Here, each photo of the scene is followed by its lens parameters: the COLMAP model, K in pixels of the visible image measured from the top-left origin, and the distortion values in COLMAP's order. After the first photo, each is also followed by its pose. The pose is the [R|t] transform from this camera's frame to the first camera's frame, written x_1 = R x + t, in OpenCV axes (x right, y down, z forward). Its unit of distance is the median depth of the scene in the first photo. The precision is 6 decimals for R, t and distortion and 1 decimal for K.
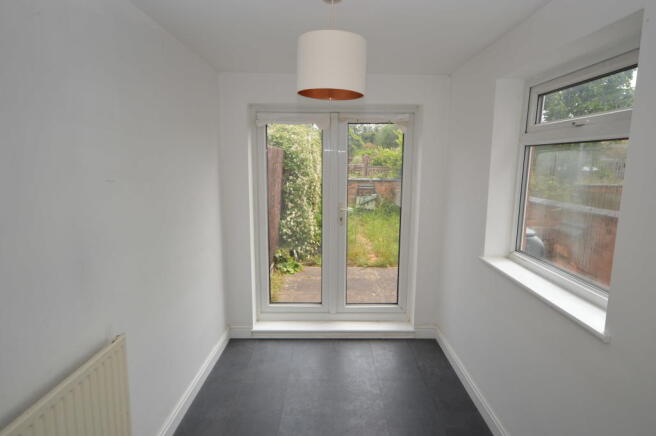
lens RADIAL K [[353.7, 0, 330.0], [0, 353.7, 219.6], [0, 0, 1]] dist [0.002580, 0.001101]
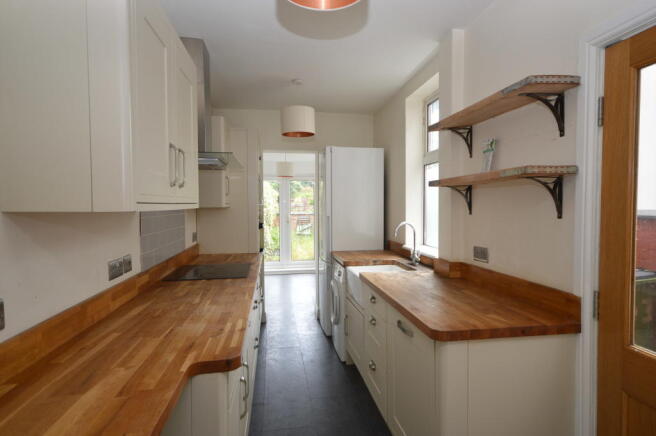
lens RADIAL K [[353.7, 0, 330.0], [0, 353.7, 219.6], [0, 0, 1]] dist [0.002580, 0.001101]
pose [[0.986164, 0.004327, 0.165716, -0.026020], [0.015507, 0.992868, -0.118203, 0.075930], [-0.165045, 0.119137, 0.979064, -0.369869]]
